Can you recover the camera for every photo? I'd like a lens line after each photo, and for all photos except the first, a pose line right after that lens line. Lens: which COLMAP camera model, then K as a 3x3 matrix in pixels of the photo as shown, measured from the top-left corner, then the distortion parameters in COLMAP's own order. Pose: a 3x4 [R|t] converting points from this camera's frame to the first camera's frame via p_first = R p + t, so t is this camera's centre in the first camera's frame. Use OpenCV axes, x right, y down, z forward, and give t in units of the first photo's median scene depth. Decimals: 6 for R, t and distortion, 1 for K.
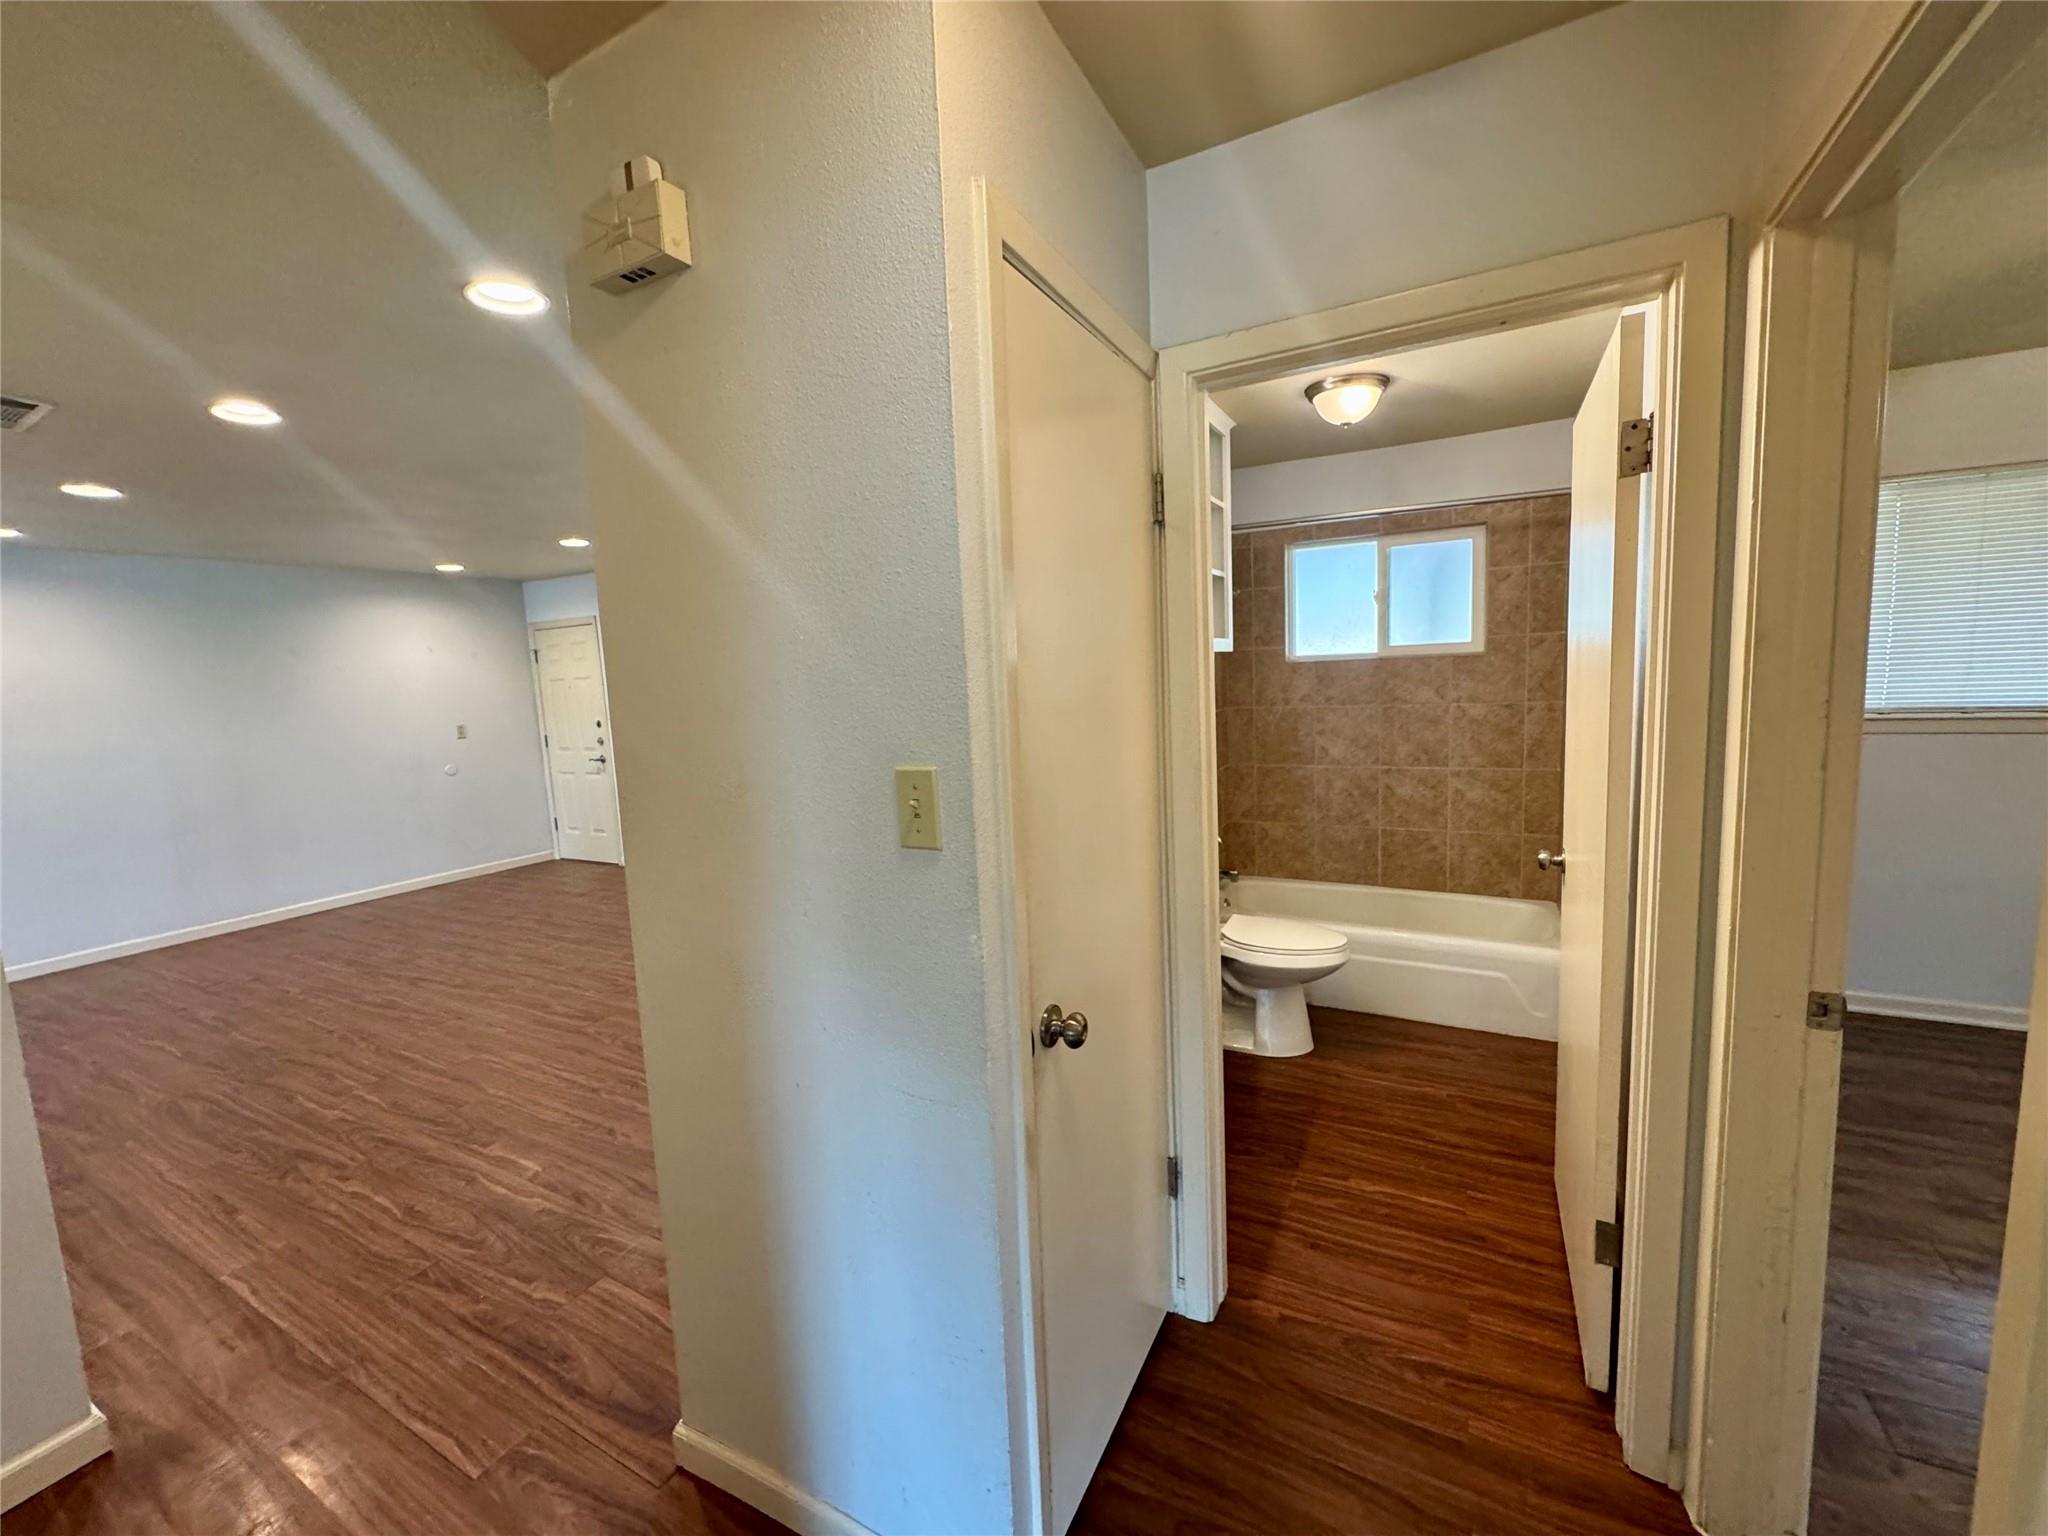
lens RADIAL K [[817.8, 0, 1029.4], [0, 817.8, 764.1], [0, 0, 1]] dist [-0.002977, -0.000229]
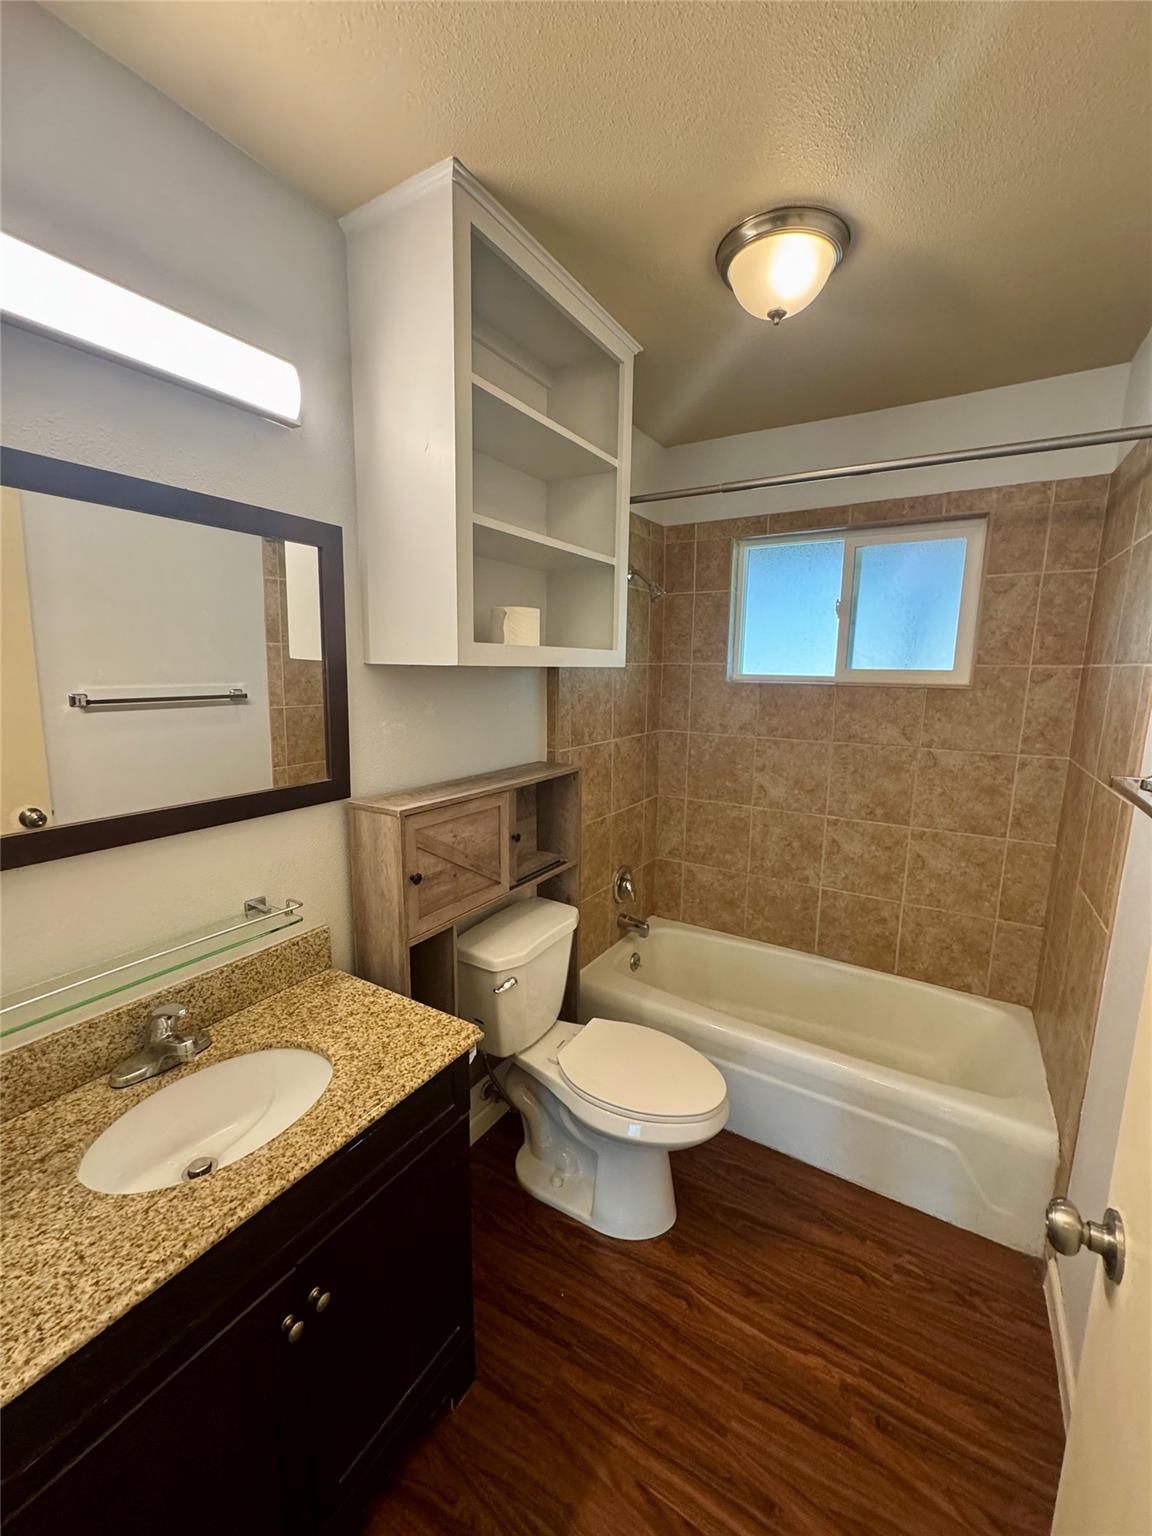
lens RADIAL K [[613.3, 0, 579.5], [0, 613.3, 769.3], [0, 0, 1]] dist [-0.002977, -0.000229]
pose [[0.996858, 0.063889, -0.046817, 0.210978], [-0.061244, 0.996555, 0.055915, -0.065038], [0.050229, -0.052872, 0.997337, 0.379595]]
